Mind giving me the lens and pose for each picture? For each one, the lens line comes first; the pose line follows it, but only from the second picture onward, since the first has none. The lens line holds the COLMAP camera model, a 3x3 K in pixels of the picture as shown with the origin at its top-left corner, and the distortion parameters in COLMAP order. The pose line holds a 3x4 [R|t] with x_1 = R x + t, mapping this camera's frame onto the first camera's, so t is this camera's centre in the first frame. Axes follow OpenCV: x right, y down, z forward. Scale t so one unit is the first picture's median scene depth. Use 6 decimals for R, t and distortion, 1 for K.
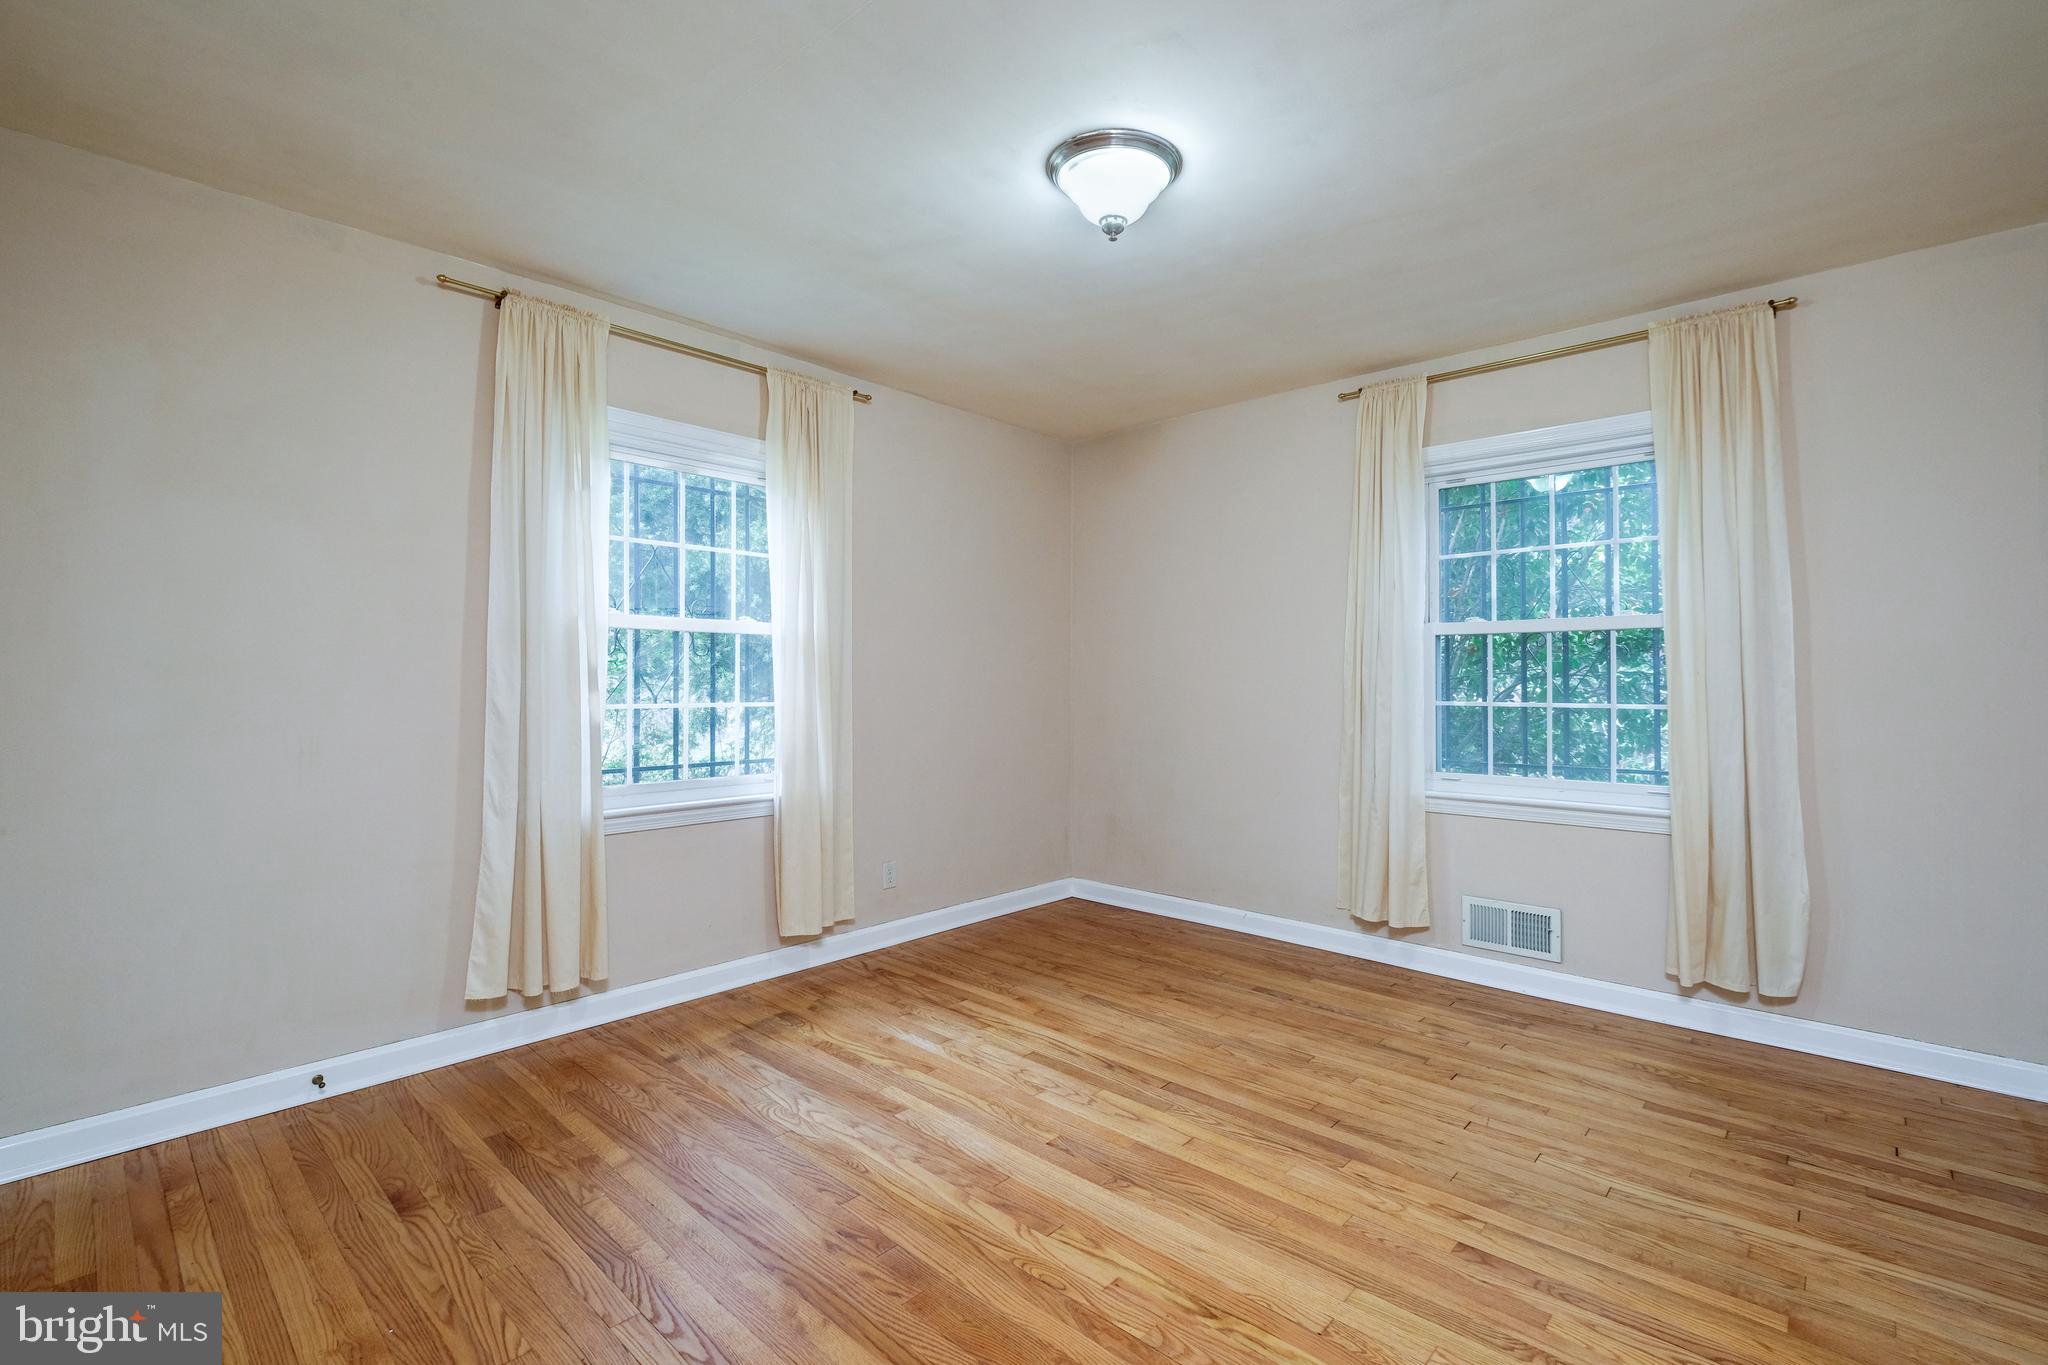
lens RADIAL K [[940.3, 0, 1040.6], [0, 940.3, 674.9], [0, 0, 1]] dist [-0.011758, -0.000013]
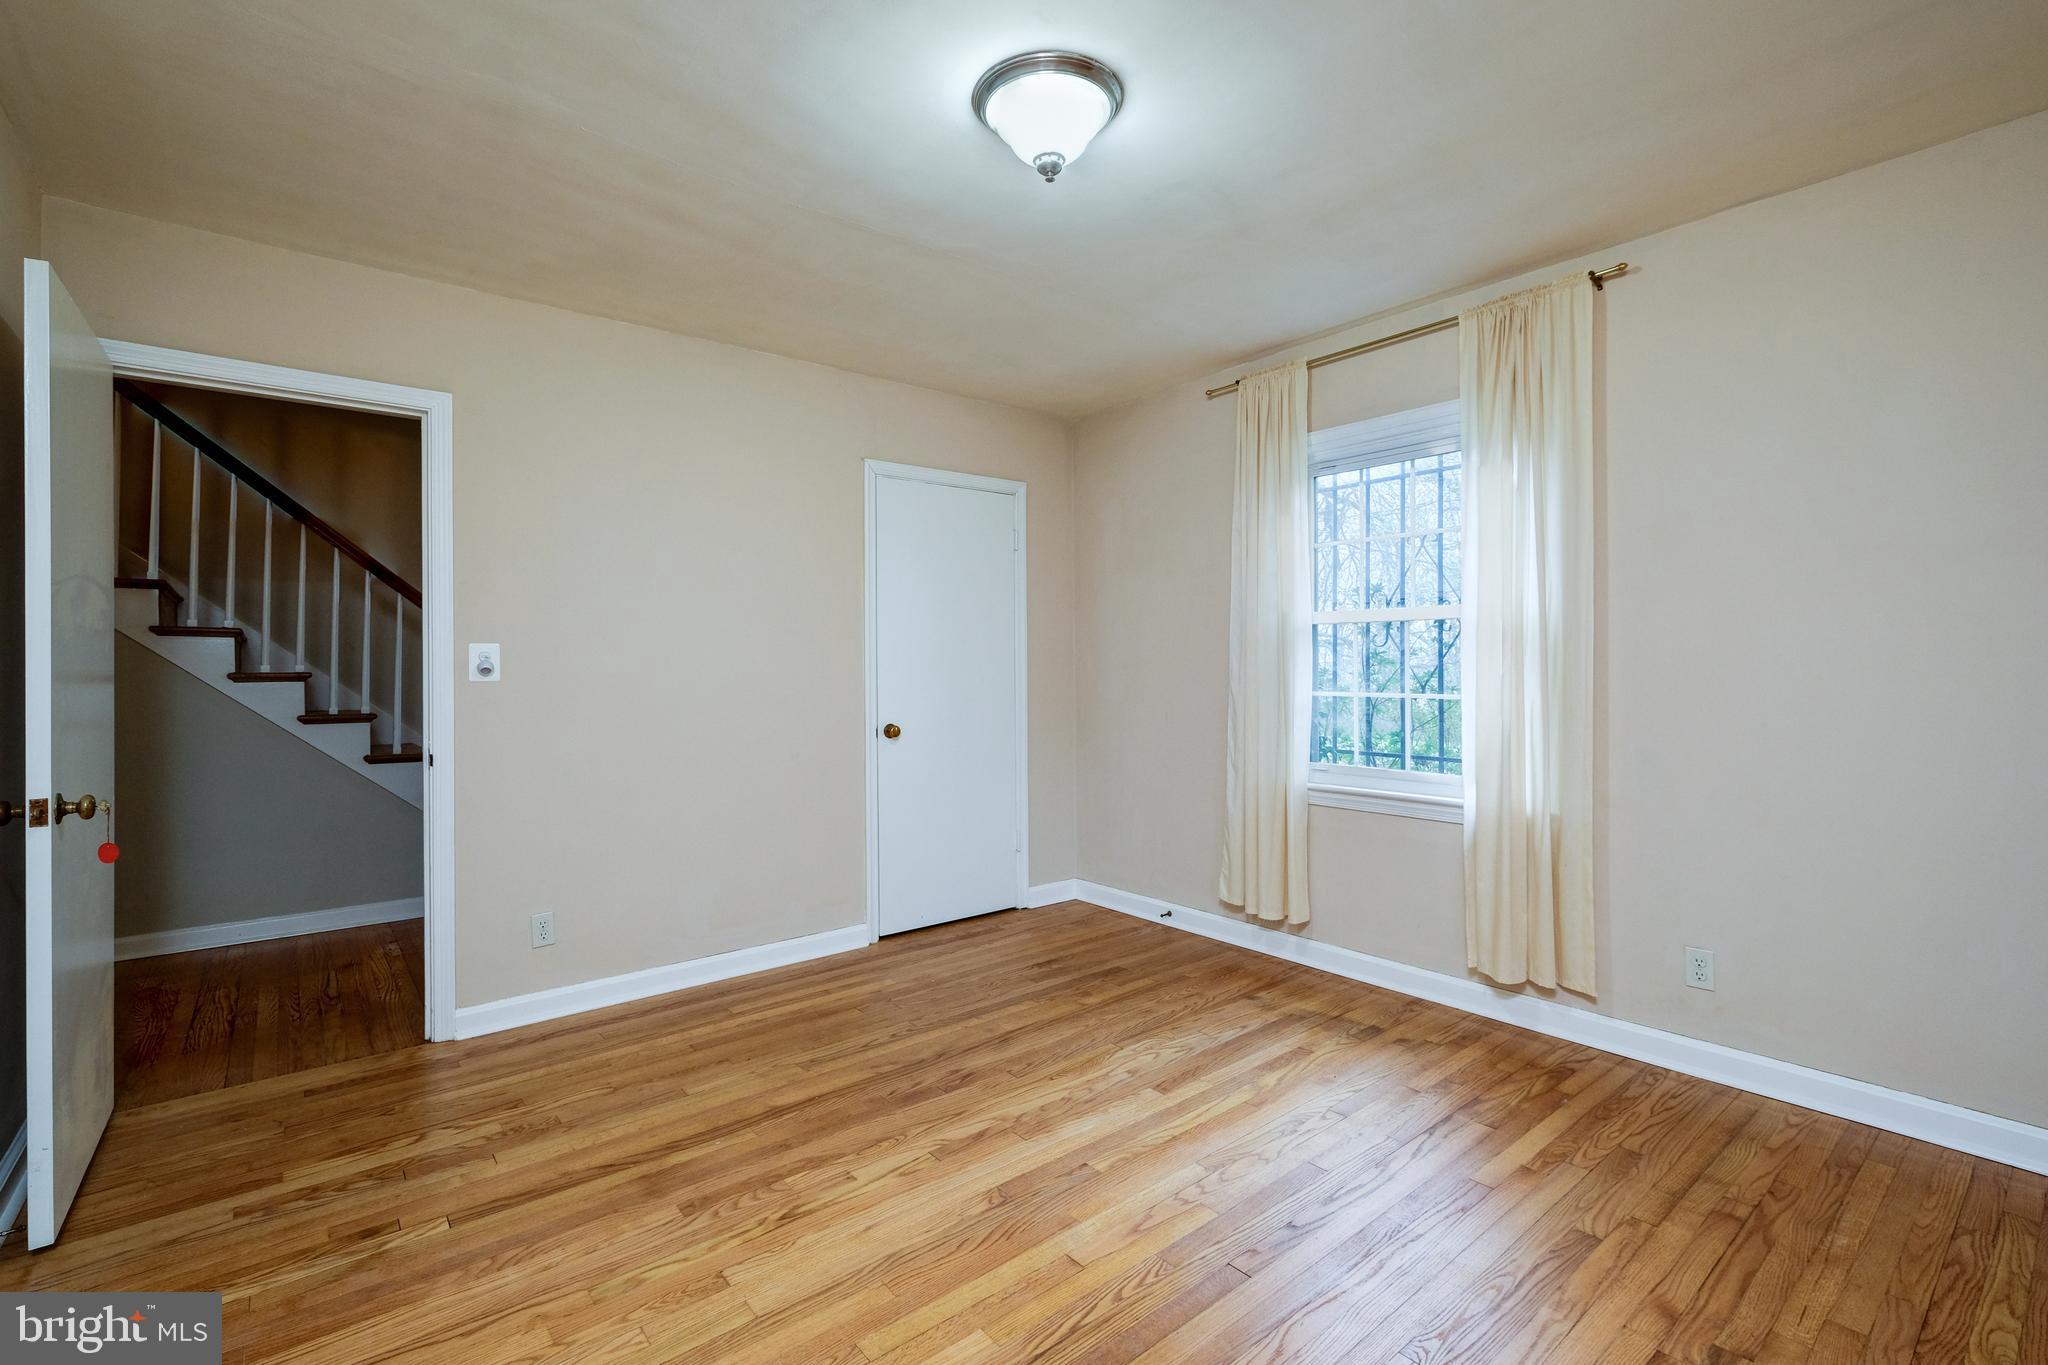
lens RADIAL K [[940.3, 0, 1040.6], [0, 940.3, 674.9], [0, 0, 1]] dist [-0.011758, -0.000013]
pose [[-0.160557, 0.012112, -0.986952, 0.780726], [0.004744, 0.999923, 0.011499, -0.002660], [0.987015, -0.002835, -0.160602, 0.921387]]
